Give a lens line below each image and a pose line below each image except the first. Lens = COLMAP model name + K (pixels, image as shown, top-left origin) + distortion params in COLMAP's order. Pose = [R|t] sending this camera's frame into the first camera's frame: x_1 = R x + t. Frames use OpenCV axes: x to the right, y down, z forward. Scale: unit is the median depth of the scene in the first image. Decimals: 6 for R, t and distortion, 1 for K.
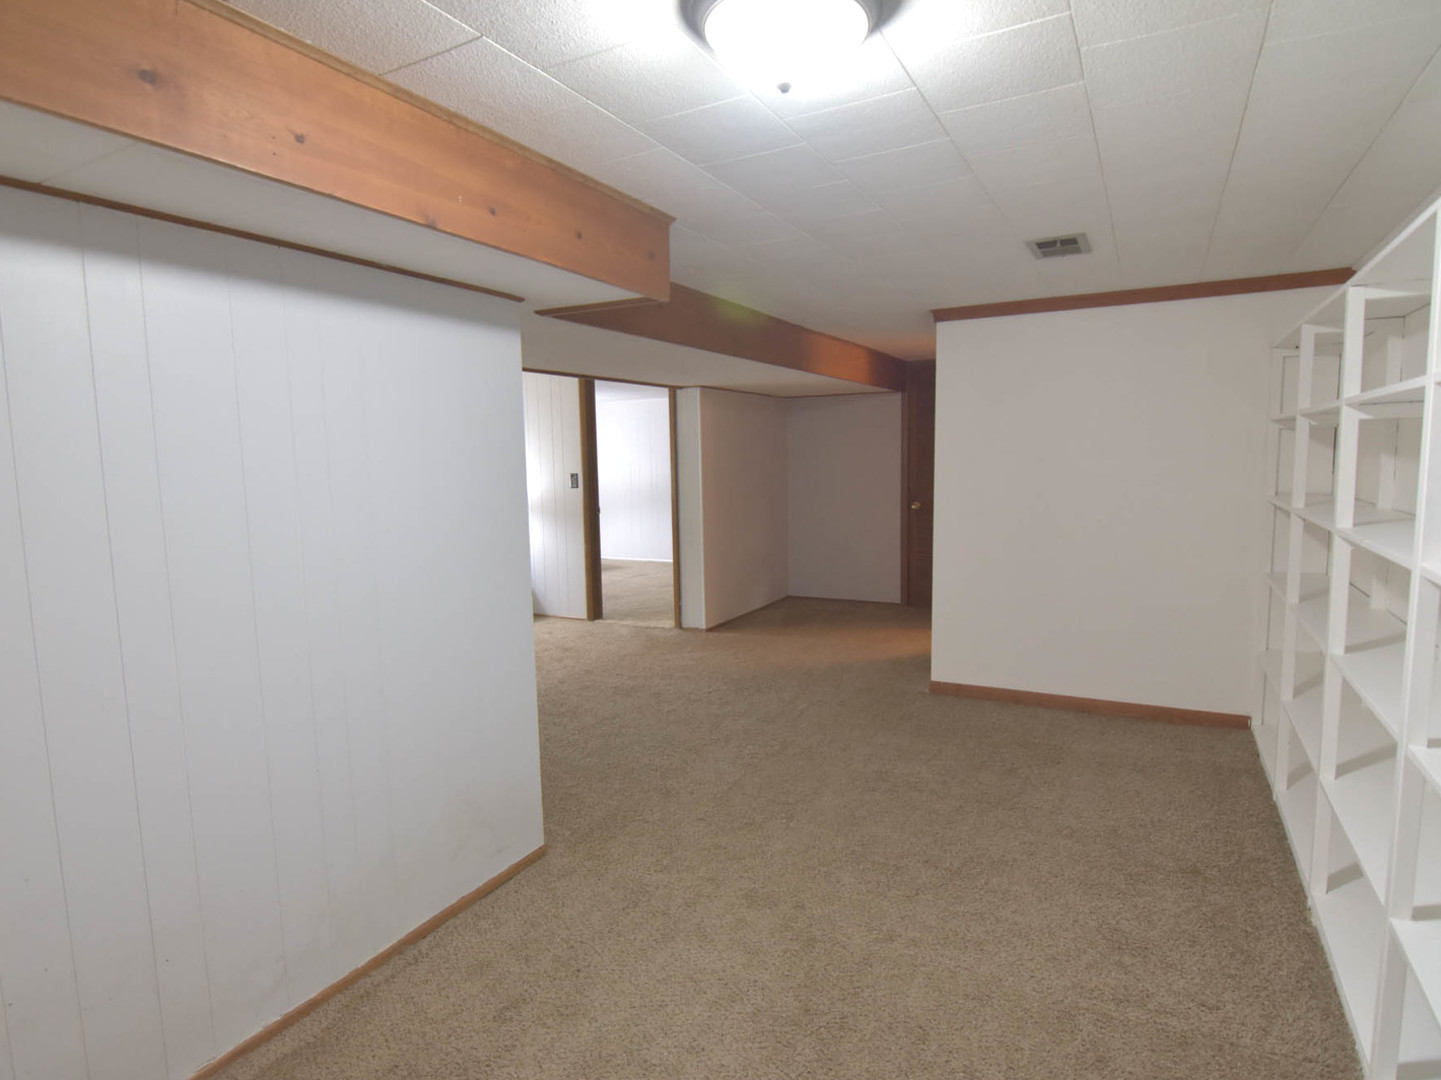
lens RADIAL K [[848.8, 0, 708.5], [0, 848.8, 543.5], [0, 0, 1]] dist [-0.001214, -0.015249]
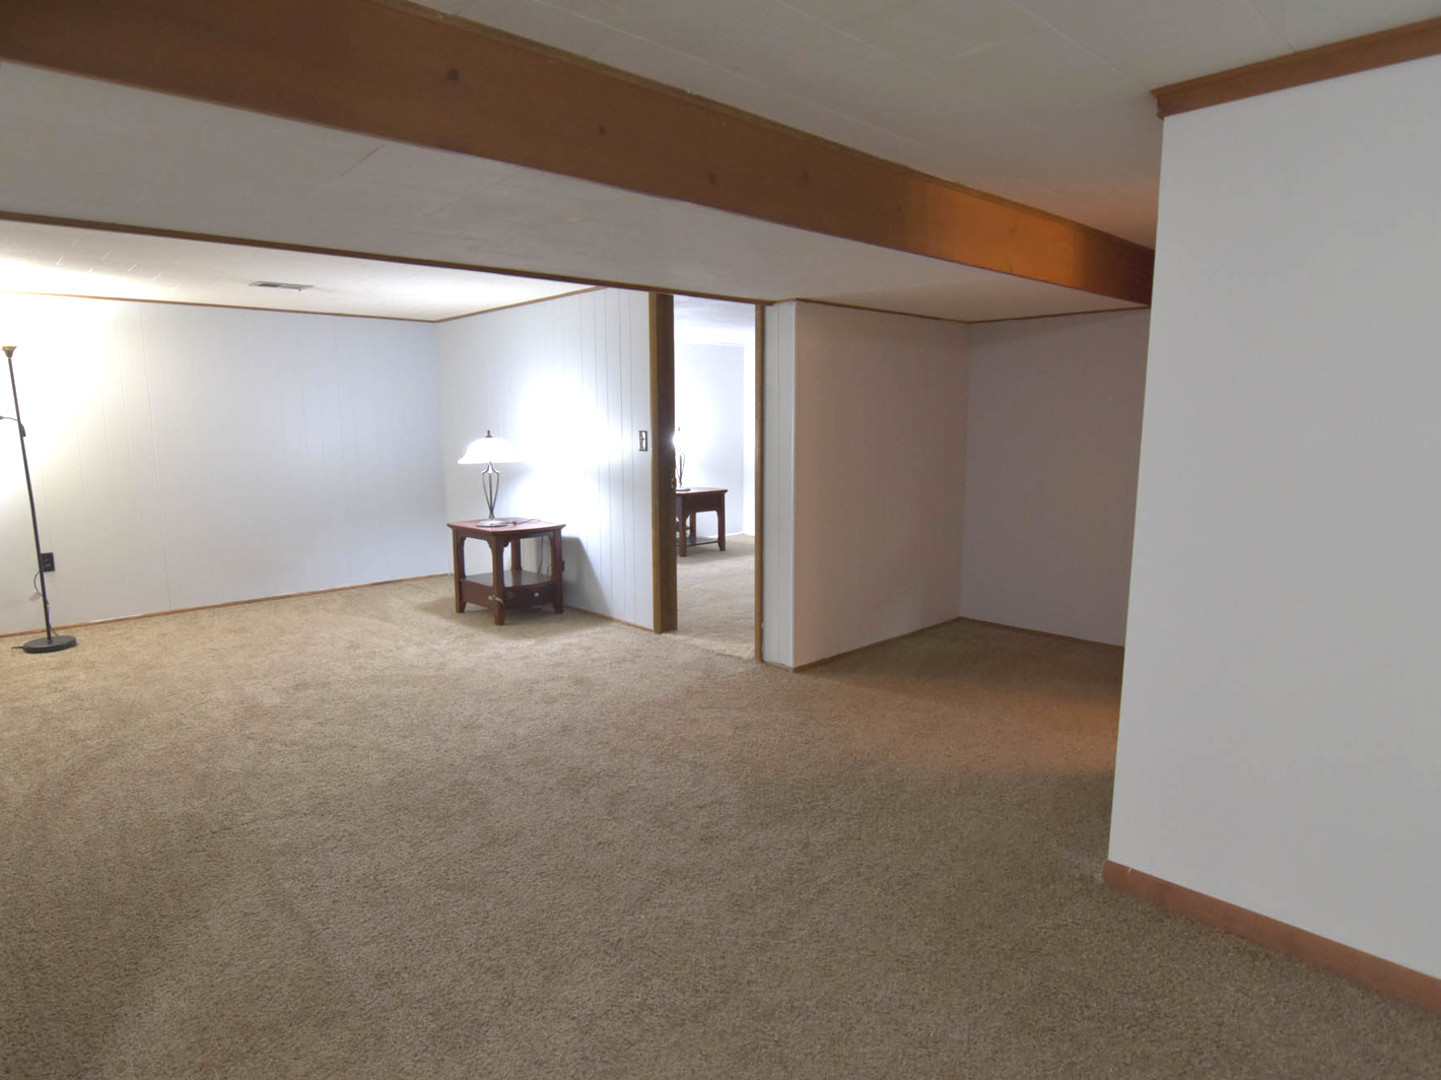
lens RADIAL K [[848.8, 0, 708.5], [0, 848.8, 543.5], [0, 0, 1]] dist [-0.001214, -0.015249]
pose [[0.943485, 0.065255, -0.324927, 0.145251], [-0.048270, 0.997026, 0.060074, -0.034280], [0.327881, -0.040995, 0.943829, 0.349404]]
